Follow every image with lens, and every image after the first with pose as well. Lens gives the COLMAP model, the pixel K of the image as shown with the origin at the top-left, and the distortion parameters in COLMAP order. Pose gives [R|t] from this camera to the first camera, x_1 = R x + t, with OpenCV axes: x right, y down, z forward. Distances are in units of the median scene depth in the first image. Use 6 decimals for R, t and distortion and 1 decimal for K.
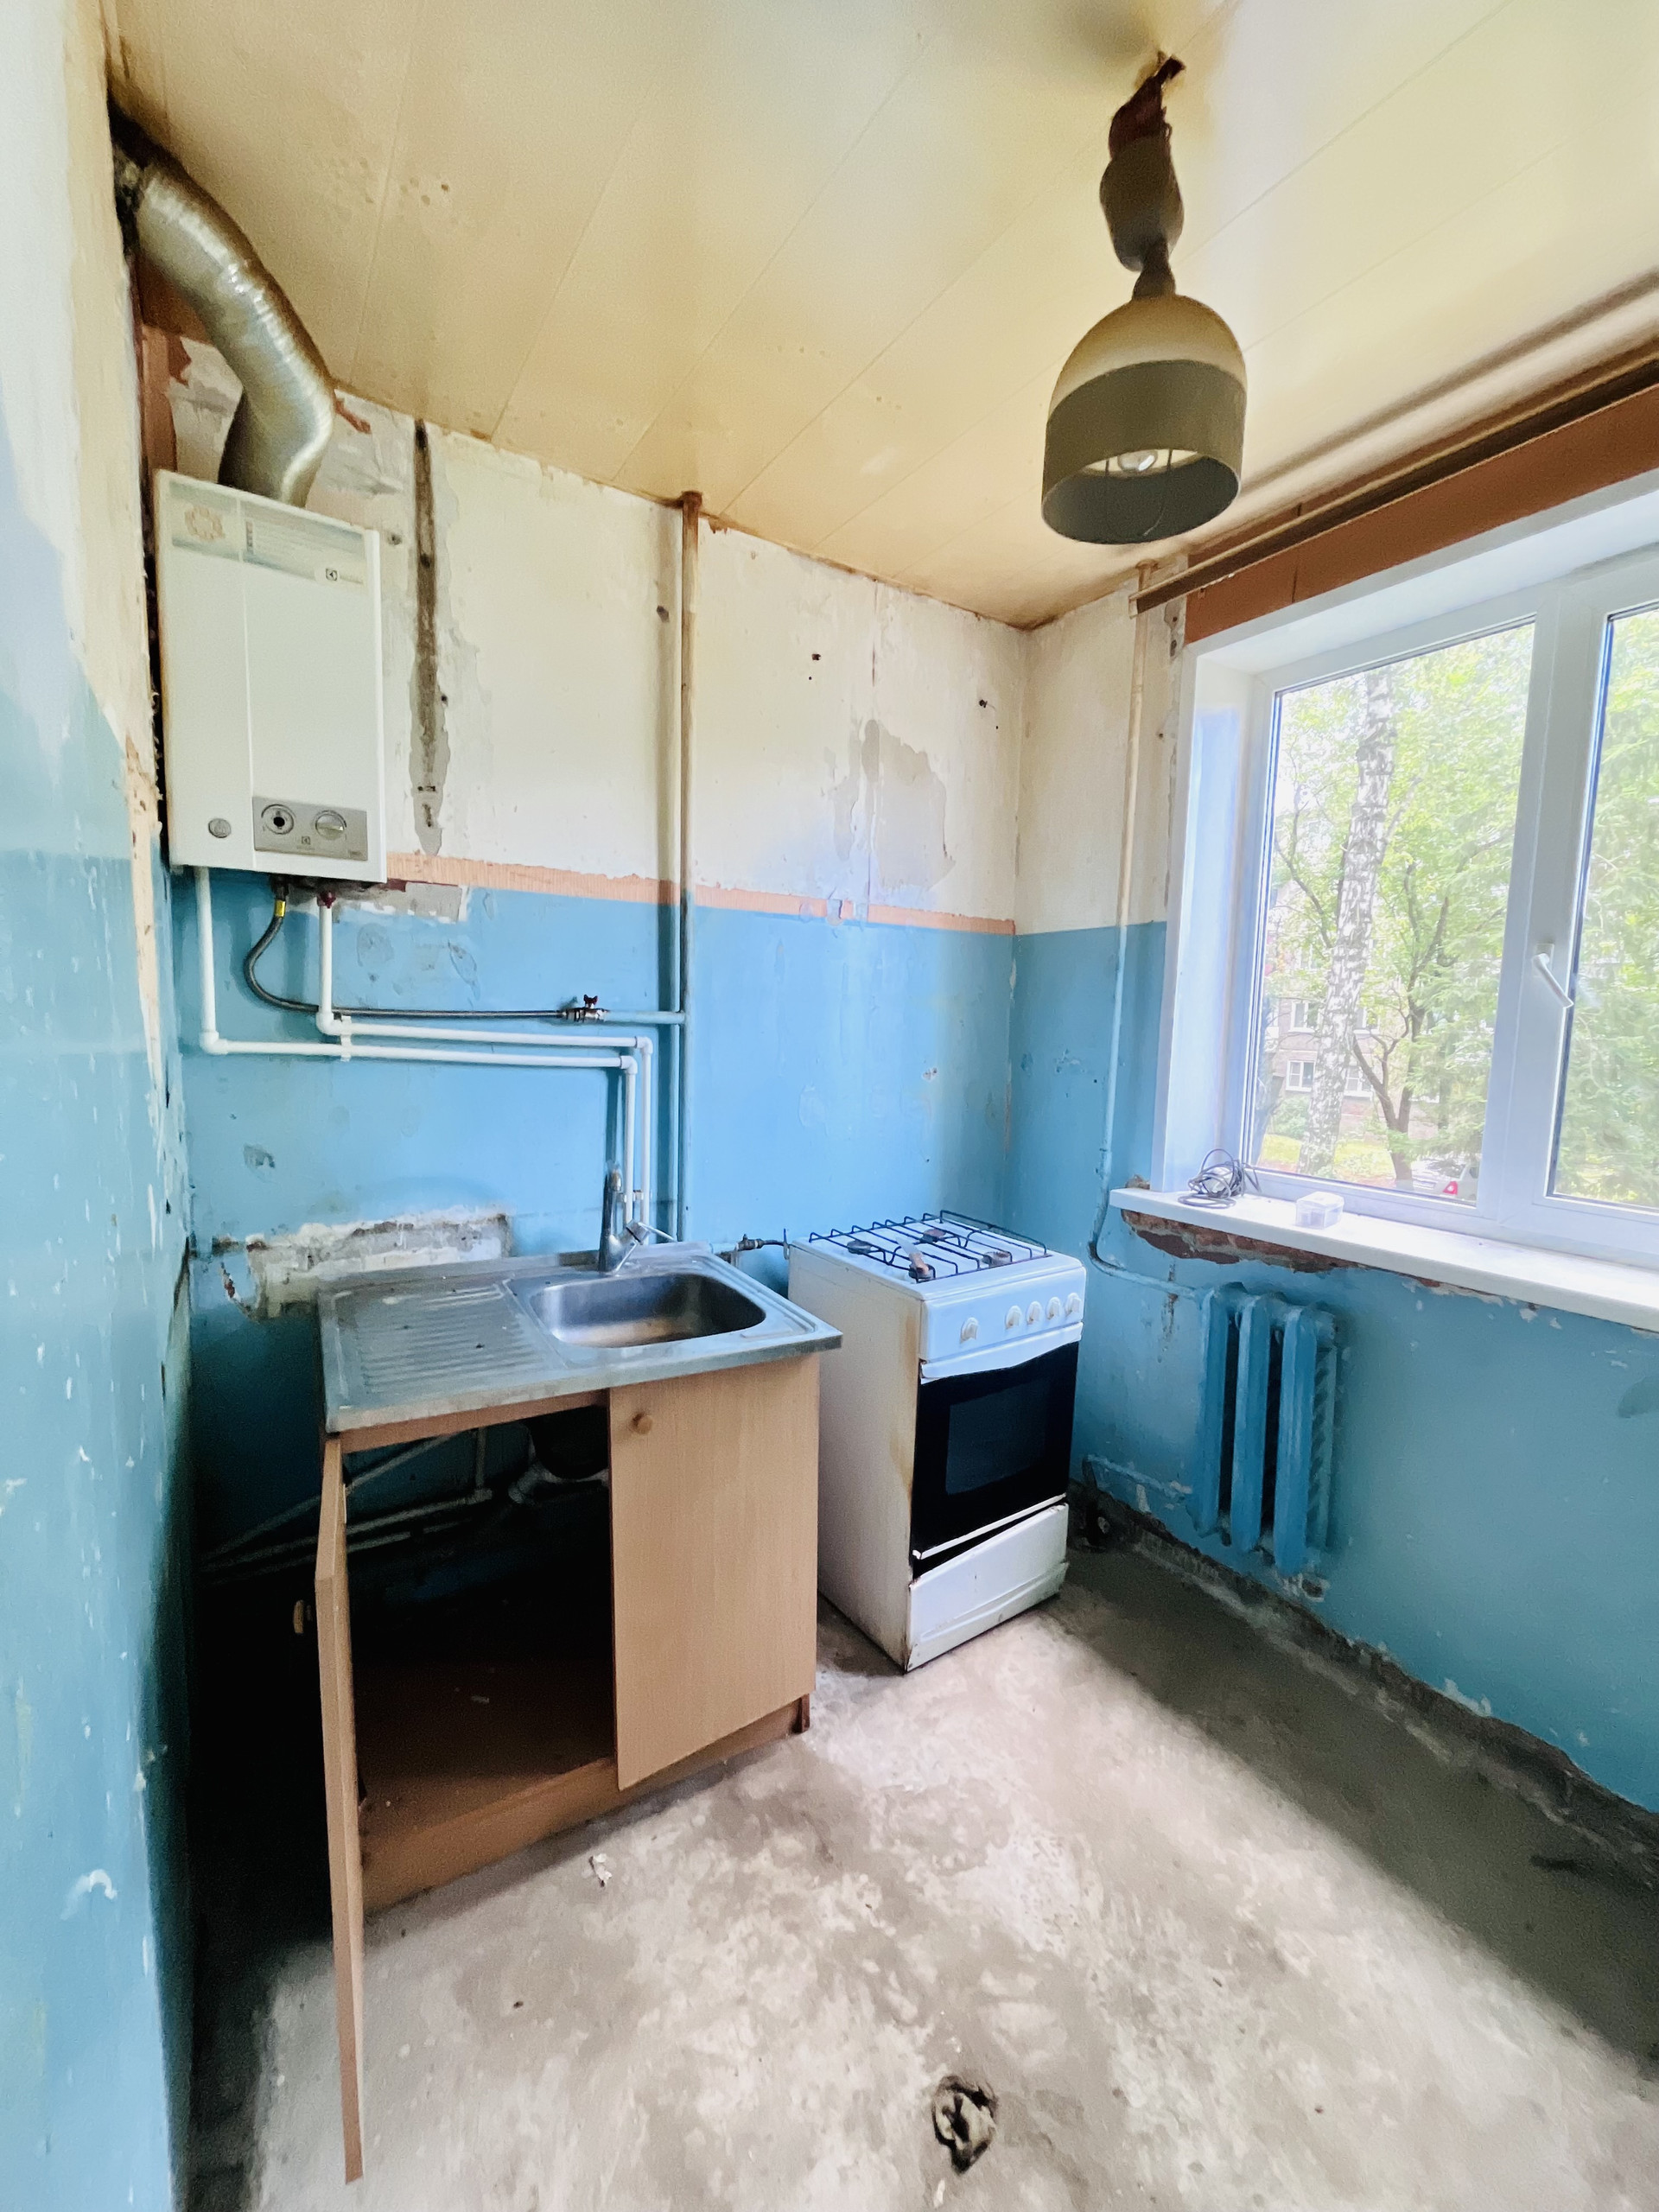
lens RADIAL K [[896.4, 0, 831.2], [0, 896.4, 1109.4], [0, 0, 1]] dist [-0.002891, 0.000159]
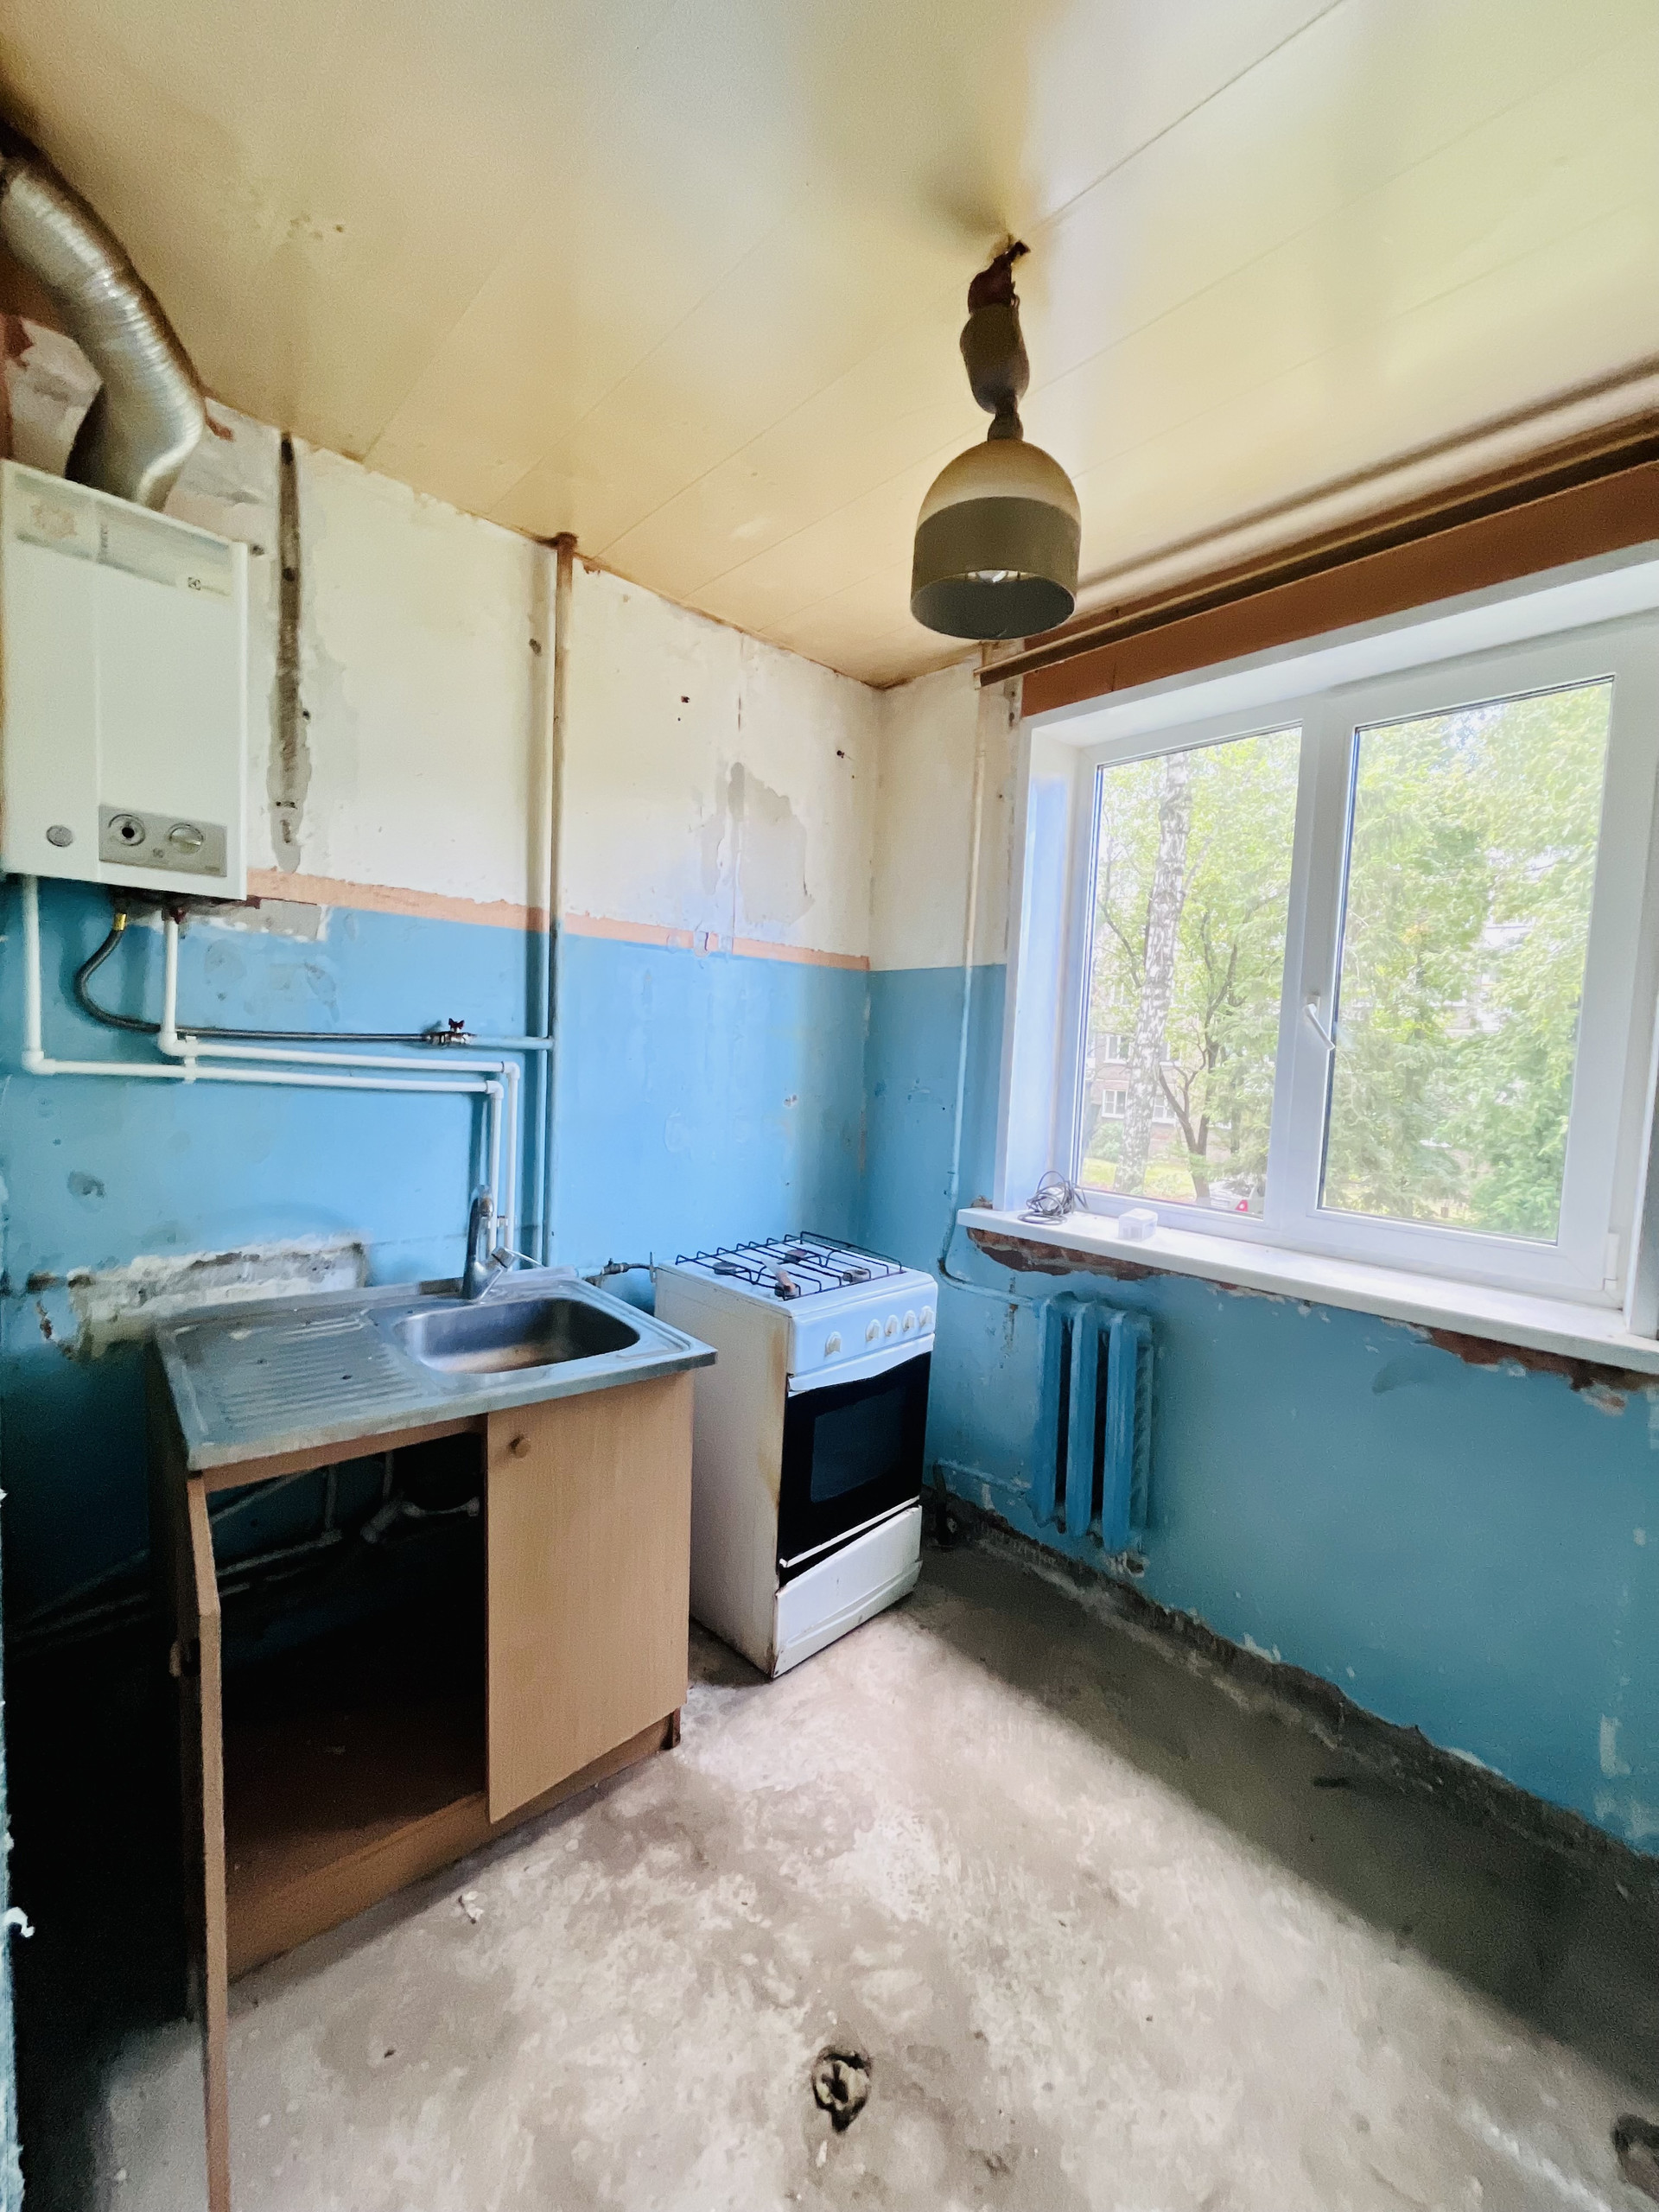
lens RADIAL K [[896.4, 0, 829.9], [0, 896.4, 1108.5], [0, 0, 1]] dist [-0.002891, 0.000159]
pose [[0.984600, 0.006337, 0.174707, -0.037021], [-0.001356, 0.999590, -0.028615, -0.001000], [-0.174817, 0.027938, 0.984205, -0.049809]]
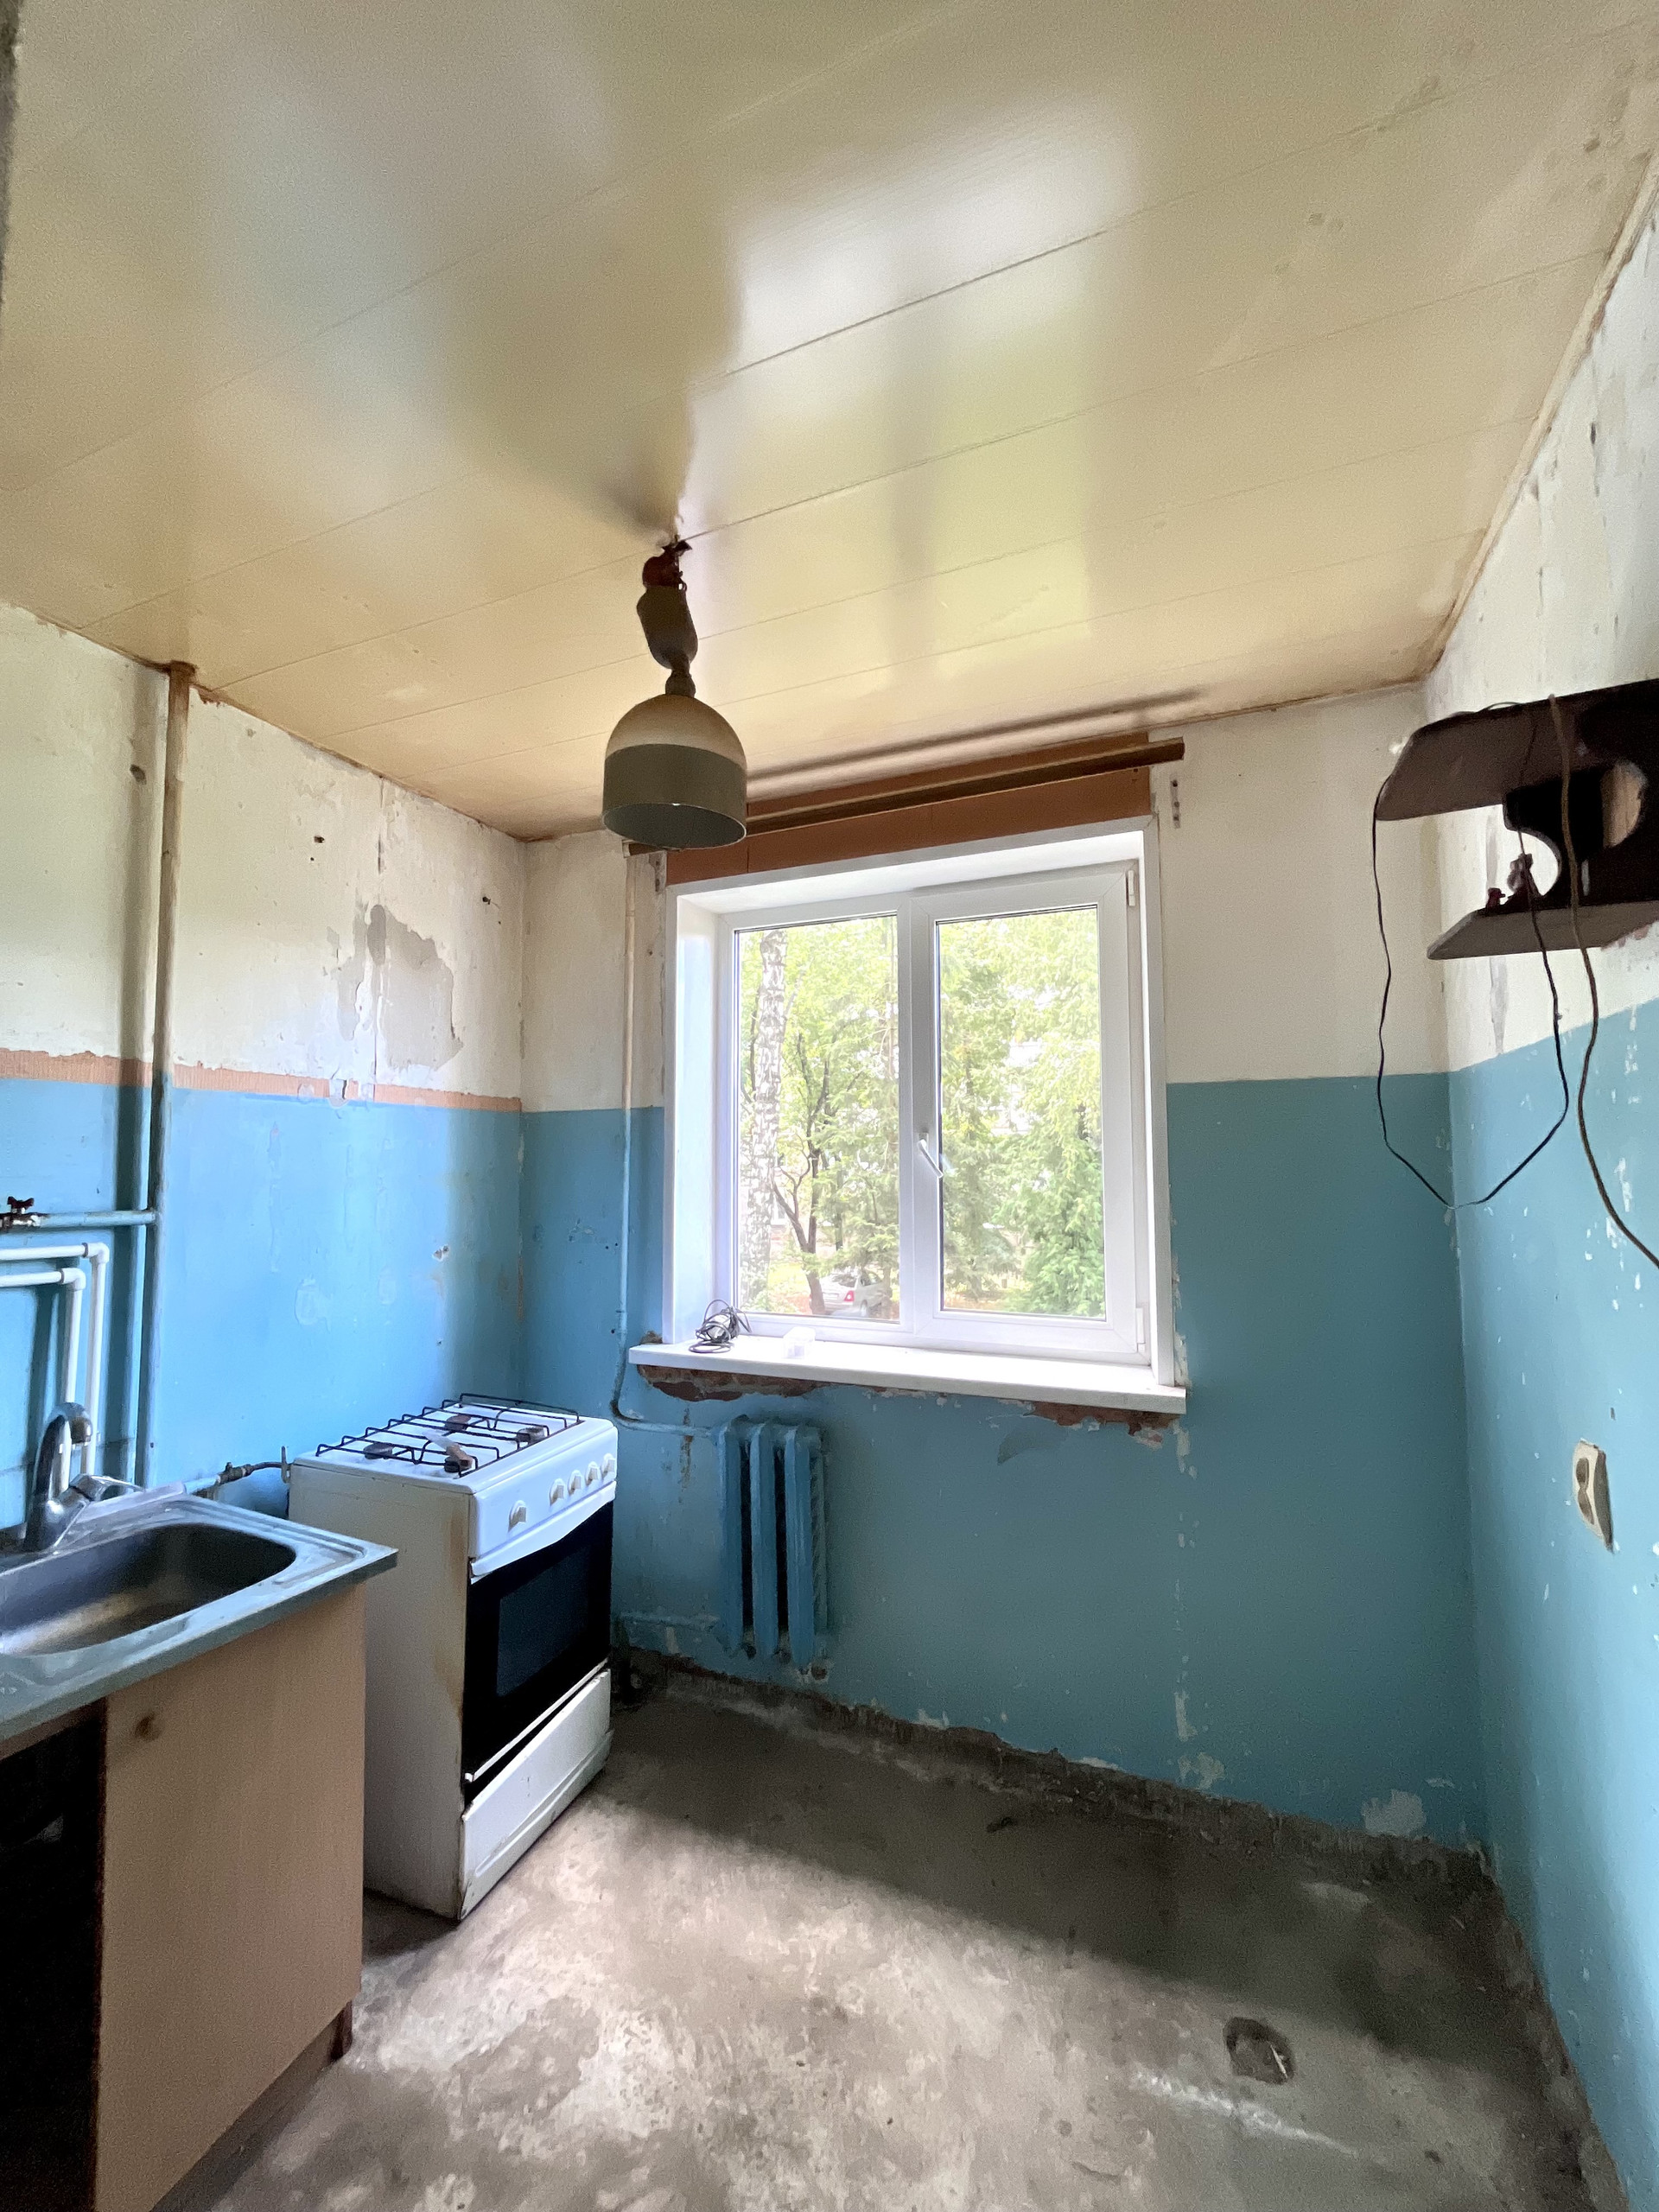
lens RADIAL K [[896.4, 0, 832.1], [0, 896.4, 1106.9], [0, 0, 1]] dist [-0.002891, 0.000159]
pose [[0.824102, 0.008864, 0.566372, -0.132220], [0.081880, 0.987512, -0.134595, -0.042370], [-0.560492, 0.157295, 0.813085, -0.091606]]
